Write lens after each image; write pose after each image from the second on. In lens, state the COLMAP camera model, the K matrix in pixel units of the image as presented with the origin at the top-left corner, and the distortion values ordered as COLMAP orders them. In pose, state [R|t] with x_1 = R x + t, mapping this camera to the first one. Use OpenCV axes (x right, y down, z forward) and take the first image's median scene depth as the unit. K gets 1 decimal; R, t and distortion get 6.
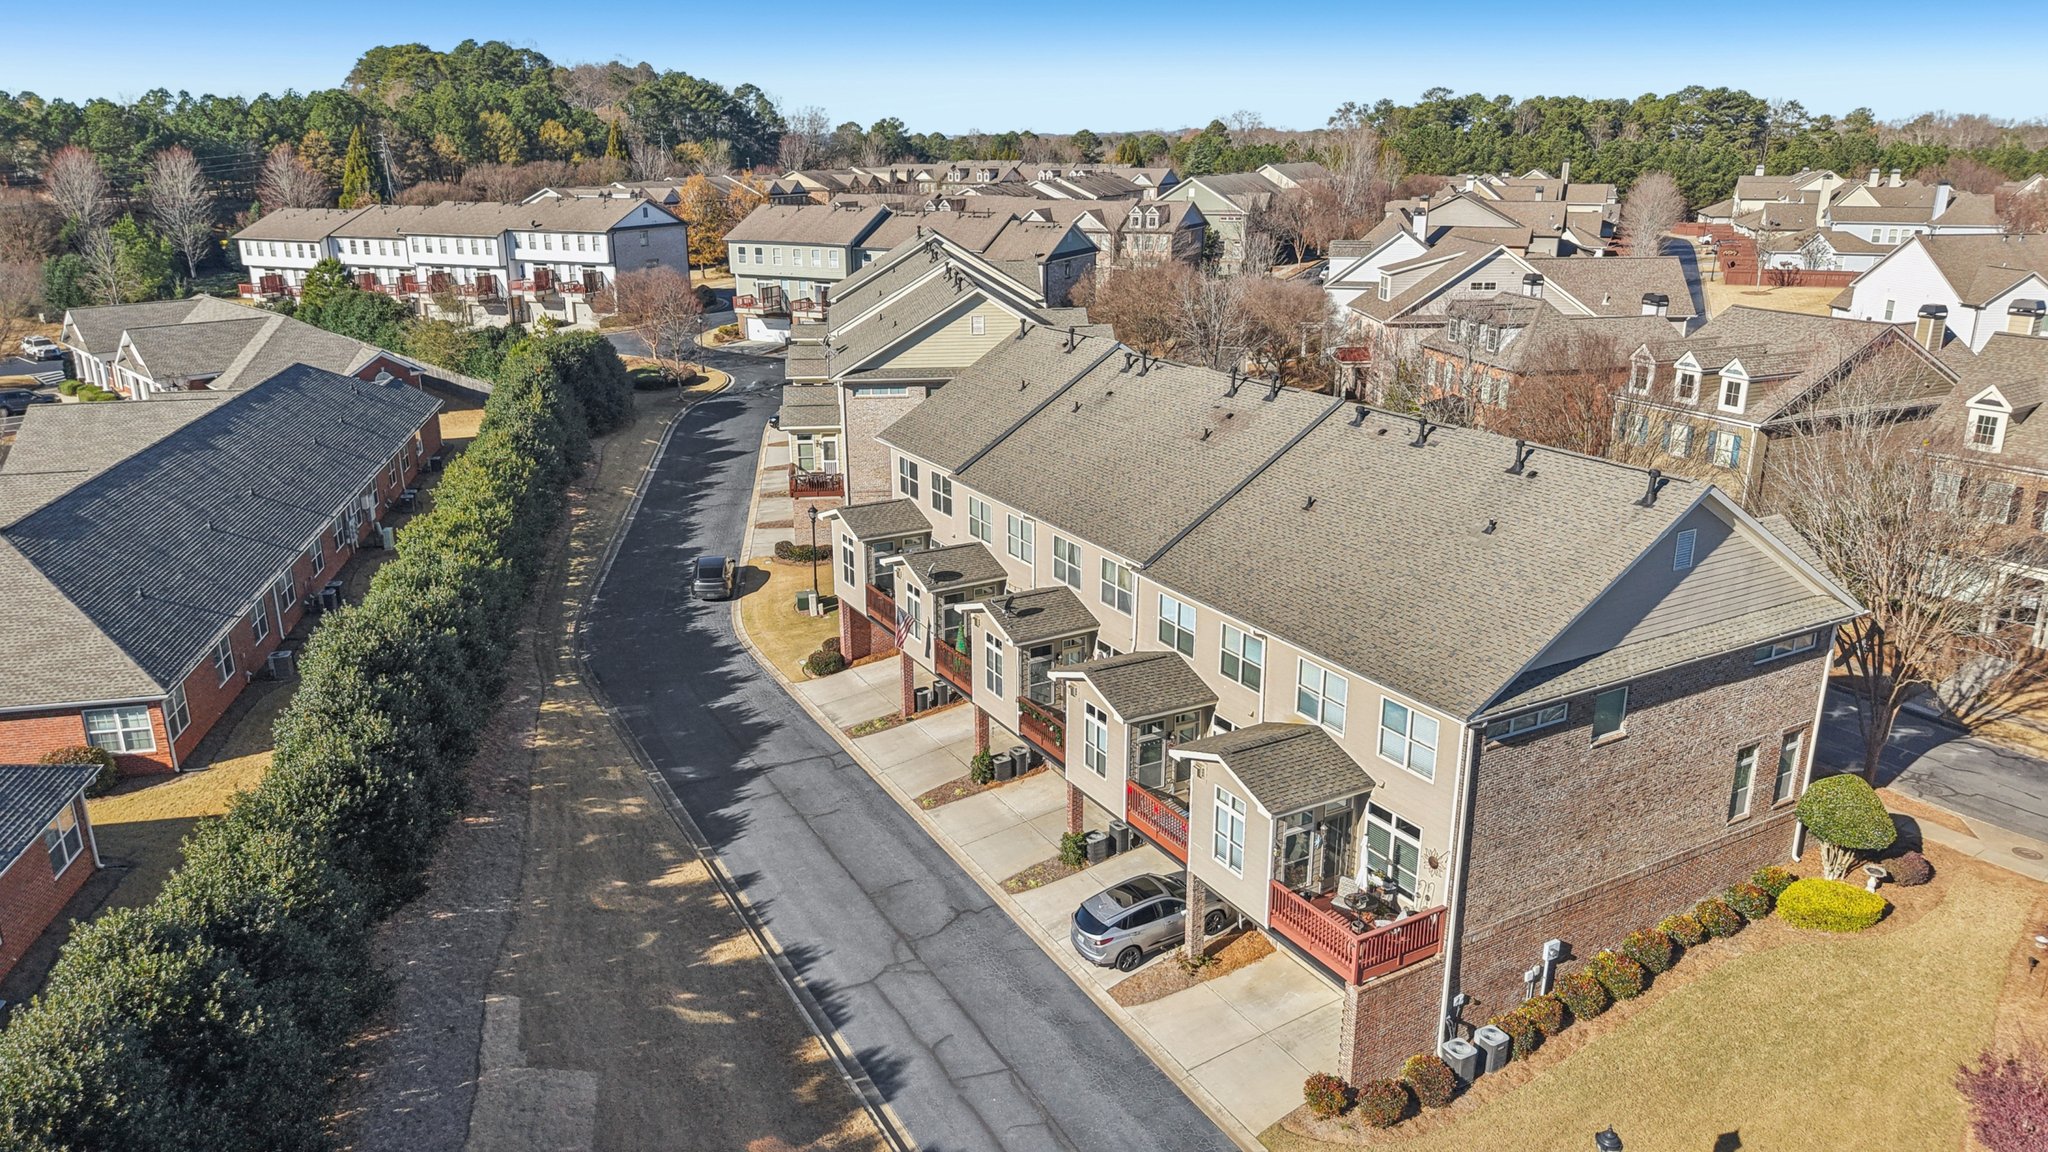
lens RADIAL K [[1382.4, 0, 1024.0], [0, 1382.4, 576.0], [0, 0, 1]] dist [0.004477, -0.005803]
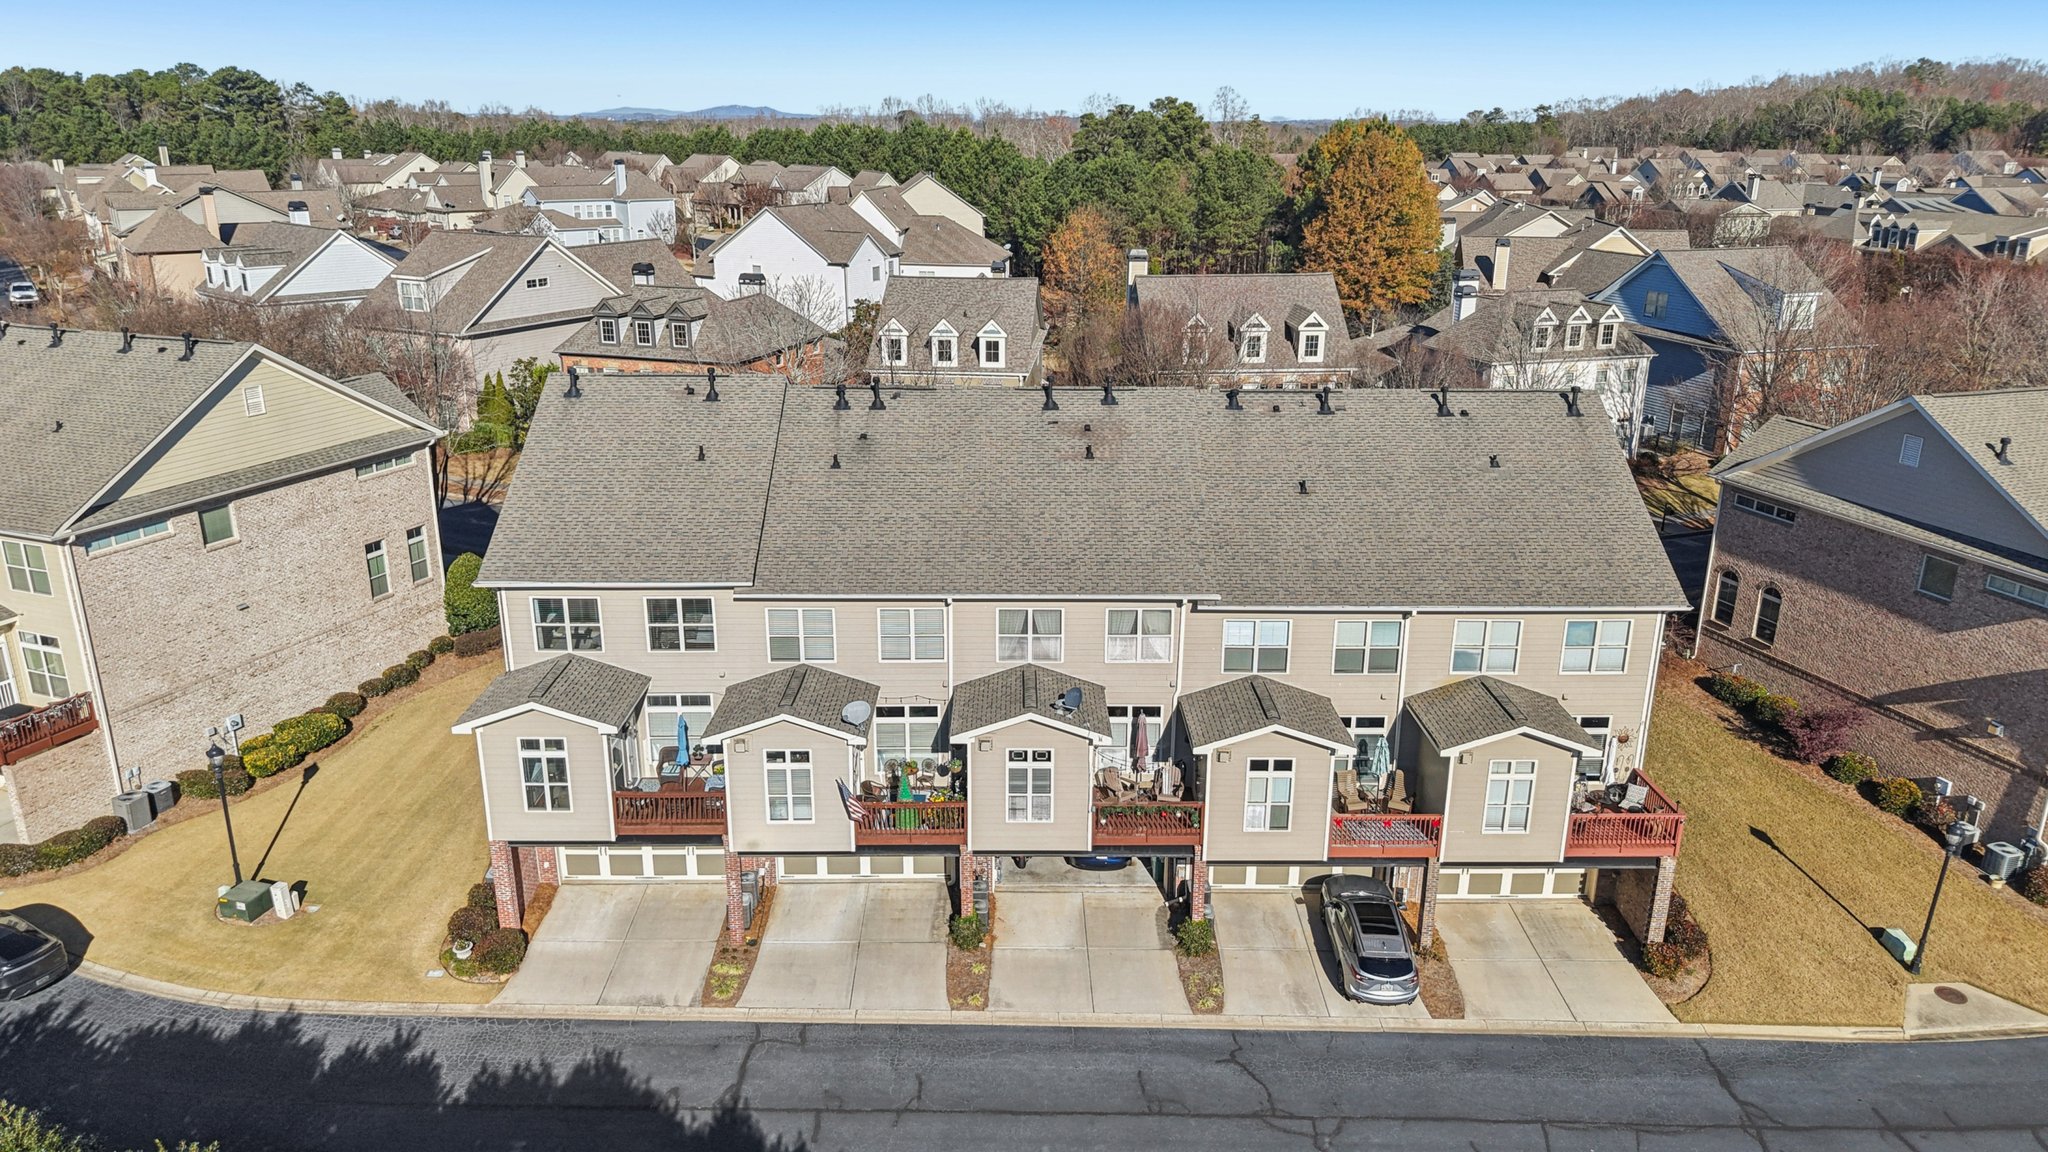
lens RADIAL K [[1342.5, 0, 1017.4], [0, 1342.5, 596.3], [0, 0, 1]] dist [0.062485, -0.071507]
pose [[0.484198, -0.279818, 0.829008, -0.525681], [0.256244, 0.951290, 0.171428, -0.143384], [-0.836595, 0.129423, 0.532314, 0.480443]]
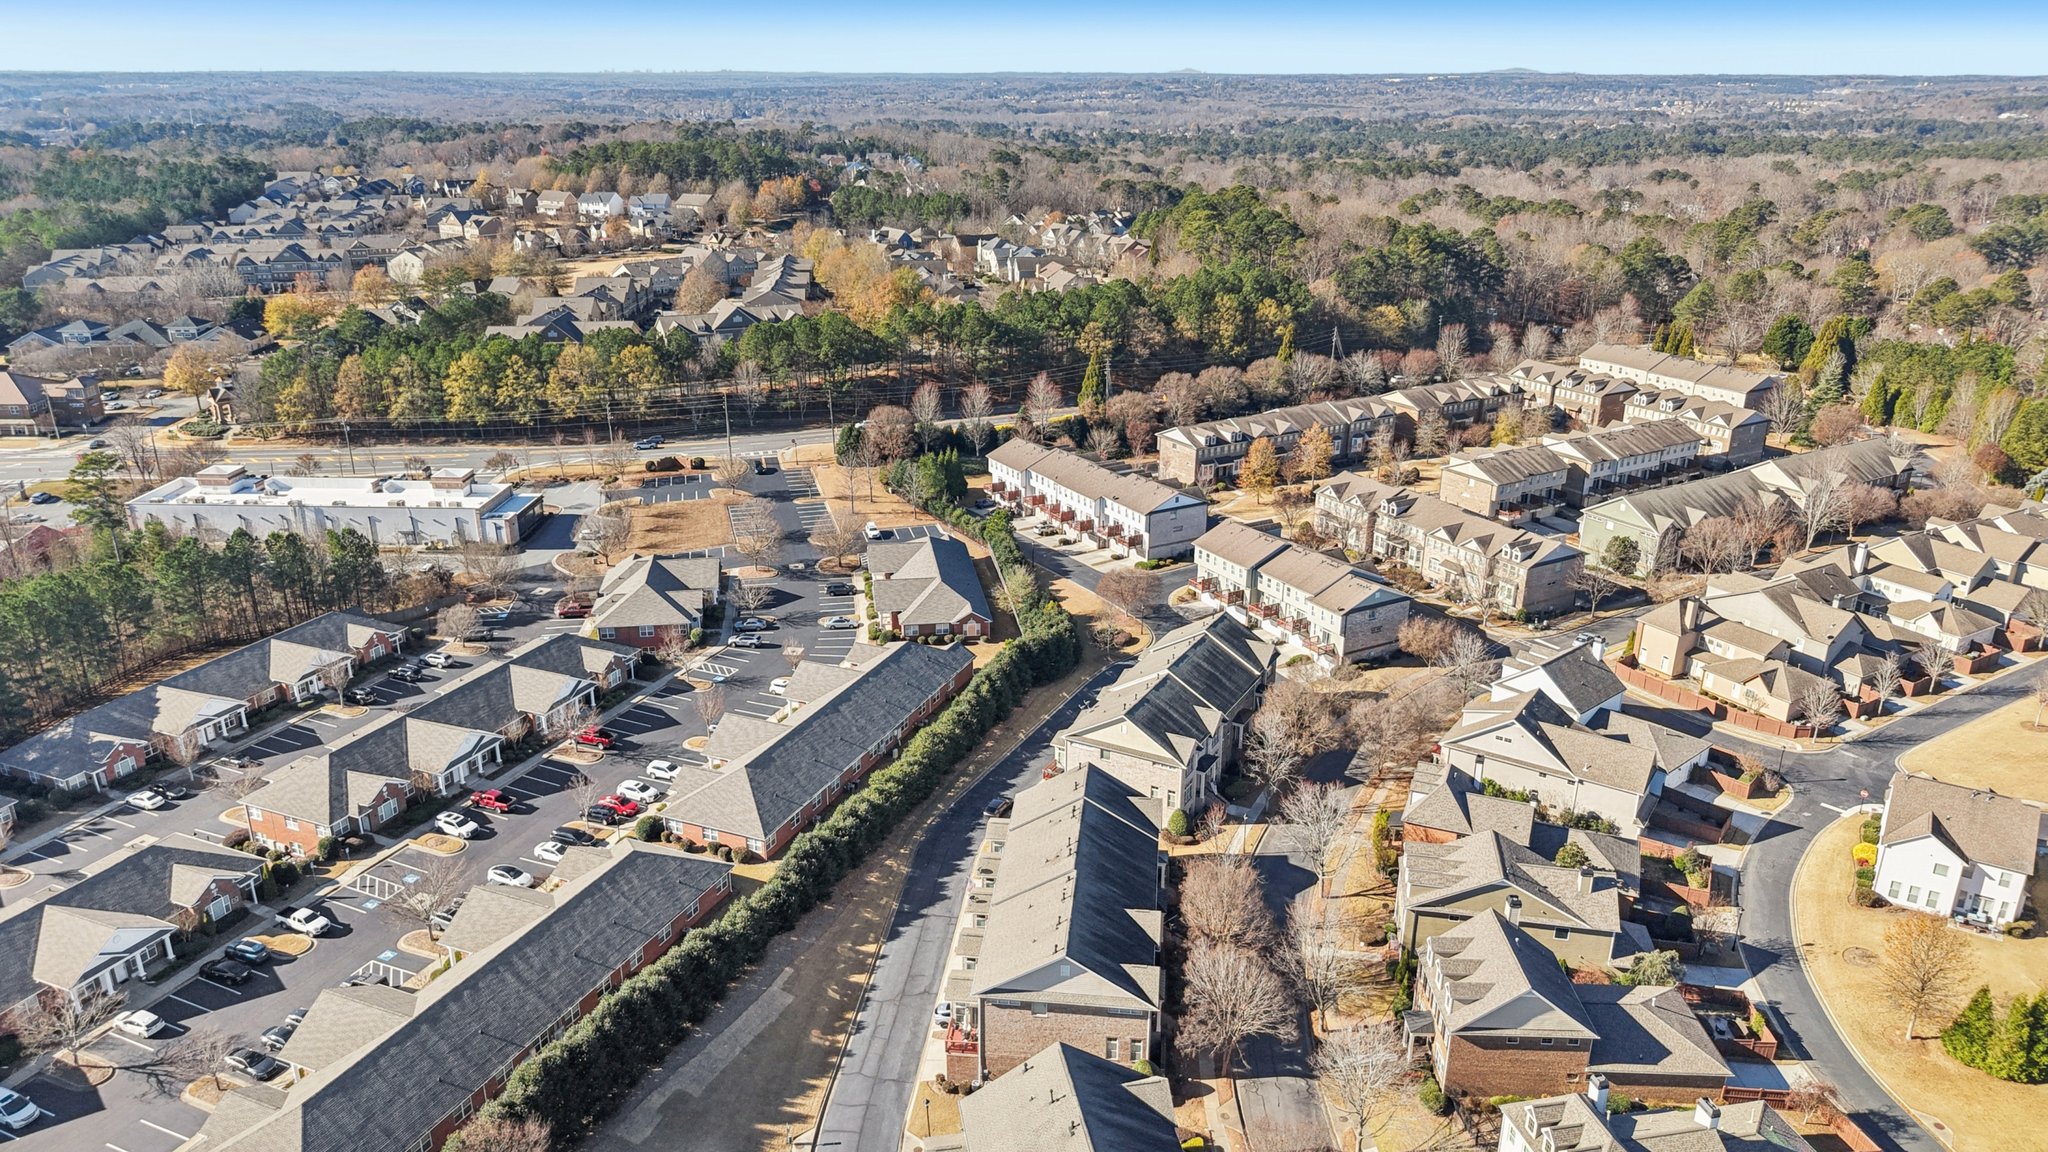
lens RADIAL K [[1363.2, 0, 1024.0], [0, 1363.2, 576.0], [0, 0, 1]] dist [0.060099, -0.079893]
pose [[0.812252, 0.206858, -0.545396, 1.227825], [-0.186988, 0.978001, 0.092458, -0.756799], [0.552524, 0.026884, 0.833064, -1.118224]]
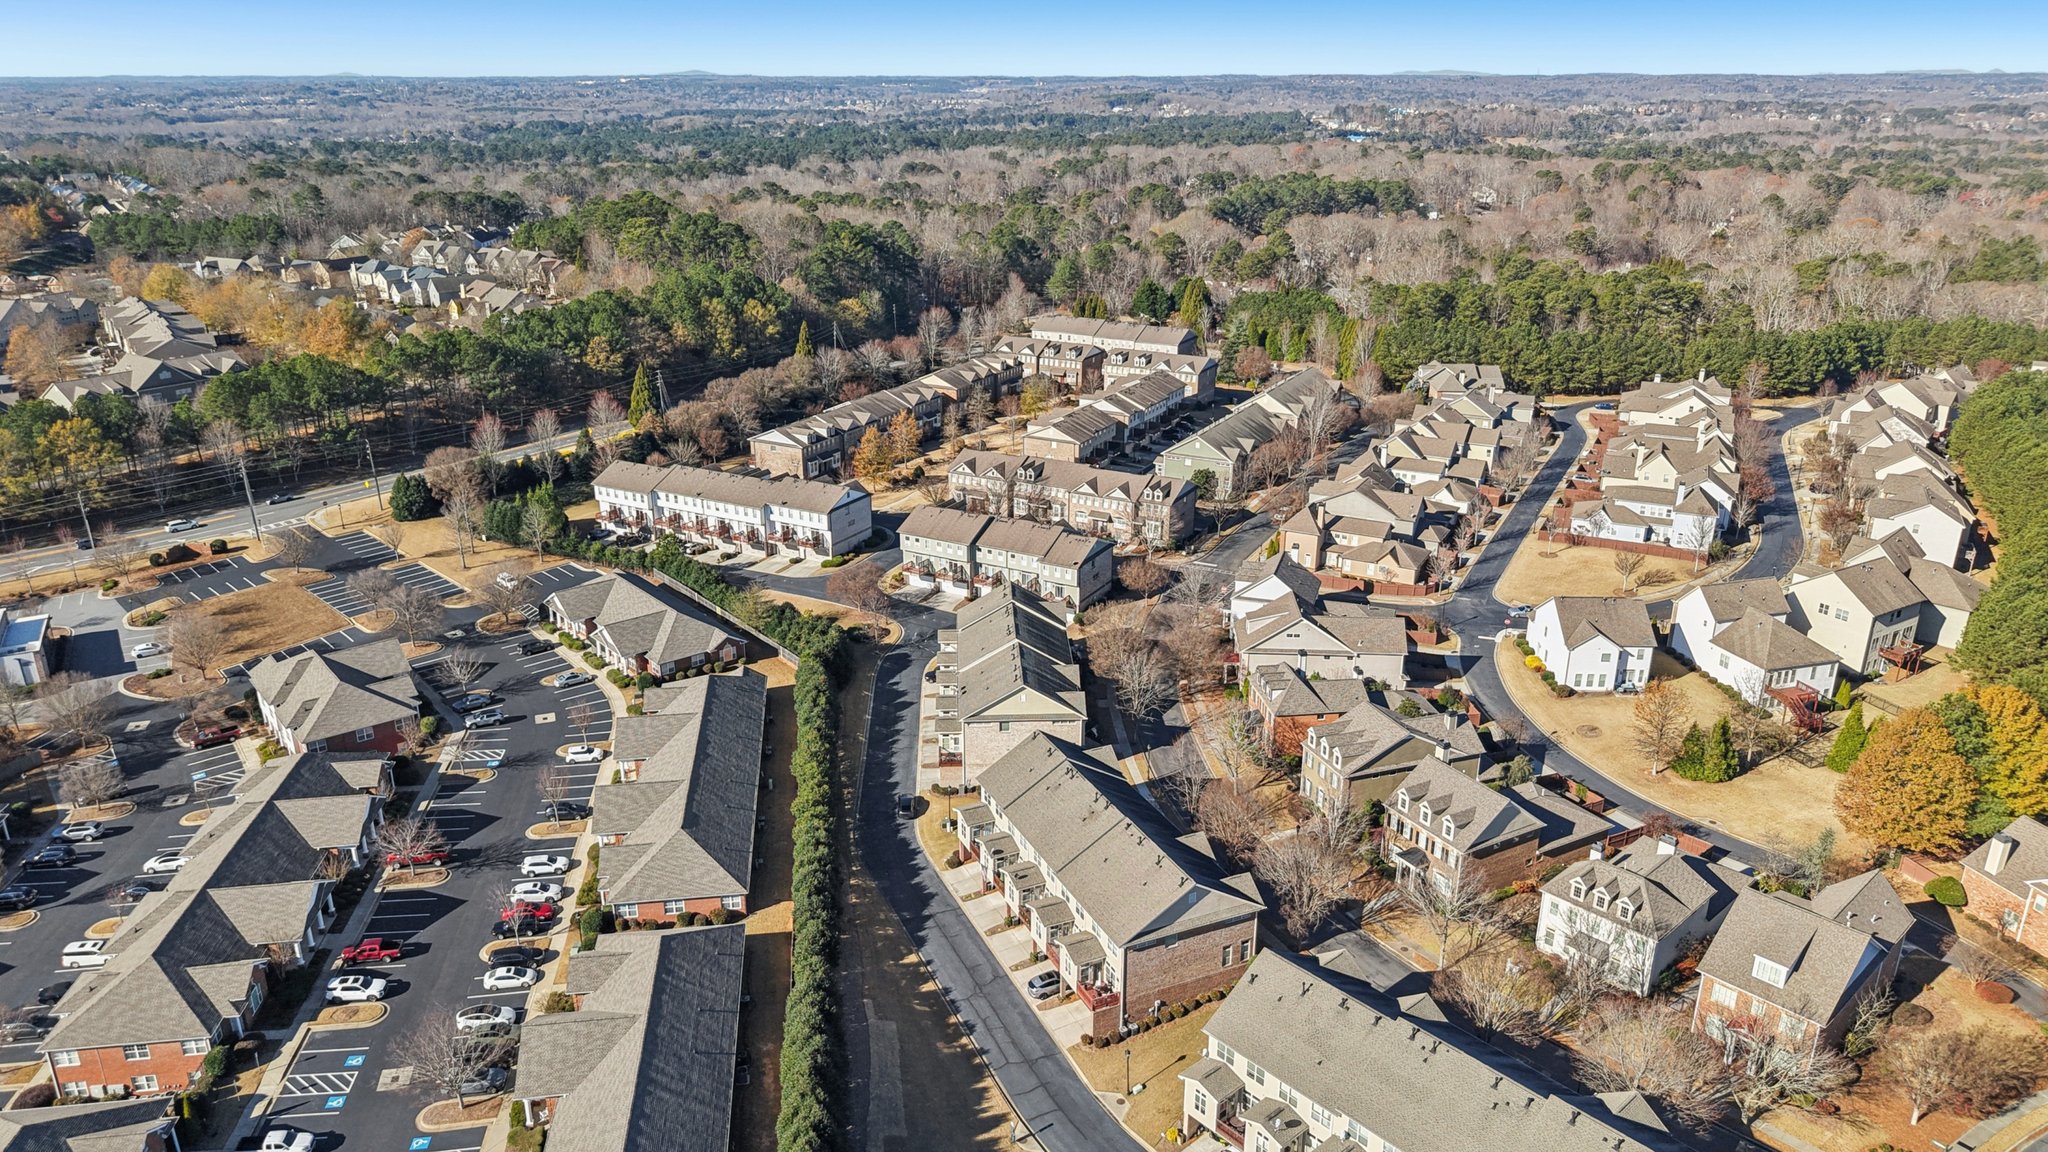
lens RADIAL K [[1342.5, 0, 1017.4], [0, 1342.5, 596.3], [0, 0, 1]] dist [0.062485, -0.071507]
pose [[0.995996, 0.033847, -0.082740, 0.175640], [-0.029571, 0.998190, 0.052375, -0.605981], [0.084363, -0.049719, 0.995194, -1.558357]]
